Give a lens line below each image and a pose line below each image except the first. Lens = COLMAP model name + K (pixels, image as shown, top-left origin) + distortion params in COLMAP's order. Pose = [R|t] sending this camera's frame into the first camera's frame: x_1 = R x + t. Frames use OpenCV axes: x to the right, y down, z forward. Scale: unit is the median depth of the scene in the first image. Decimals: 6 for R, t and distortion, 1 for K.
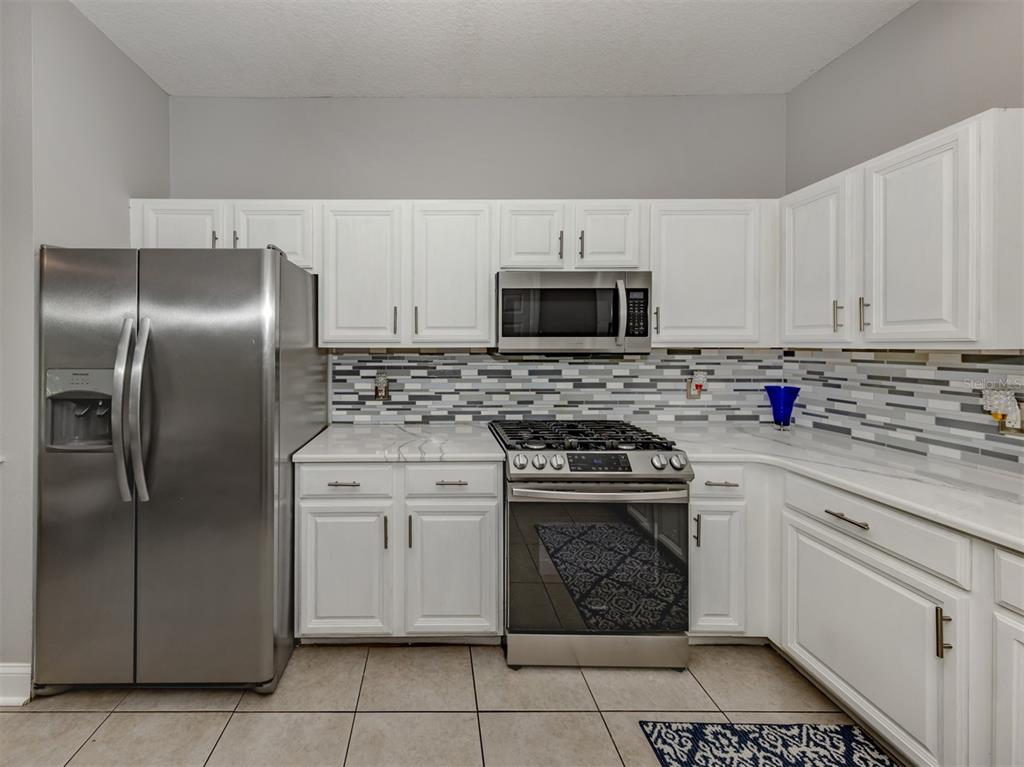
lens RADIAL K [[374.0, 0, 511.8], [0, 374.0, 339.2], [0, 0, 1]] dist [-0.000131, -0.000127]
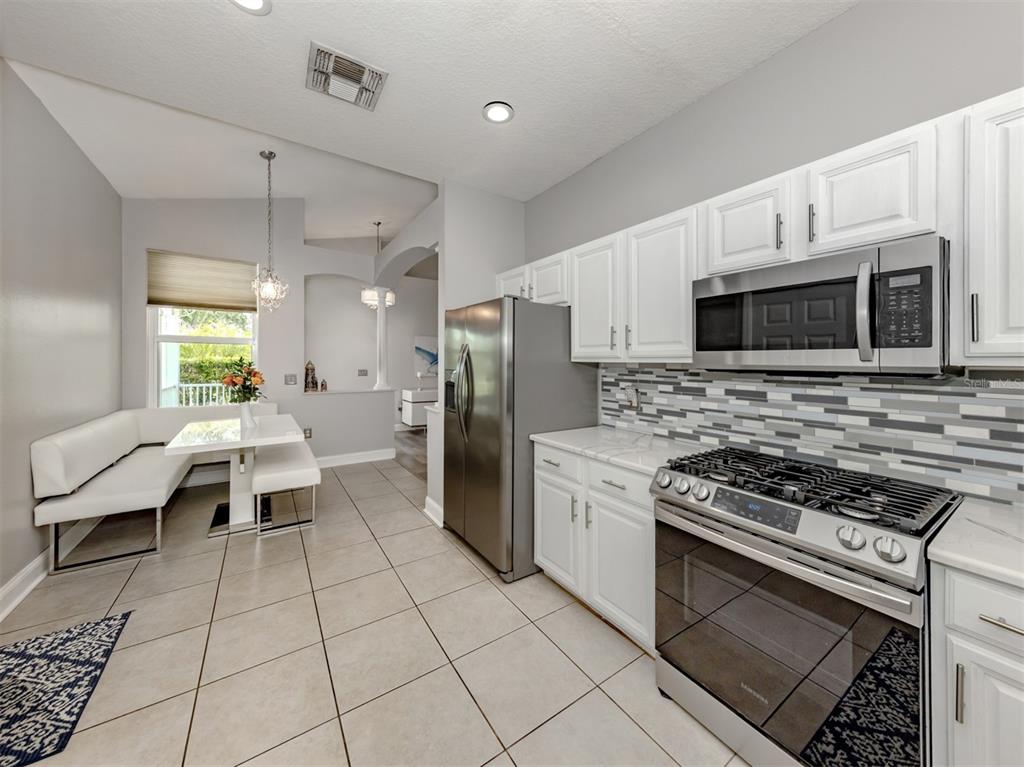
lens RADIAL K [[372.7, 0, 512.4], [0, 372.7, 356.4], [0, 0, 1]] dist [-0.001012, -0.000248]
pose [[0.555457, -0.004214, -0.831535, 0.365893], [0.001131, 0.999990, -0.004312, 0.007504], [0.831544, 0.001455, 0.555456, 0.087204]]
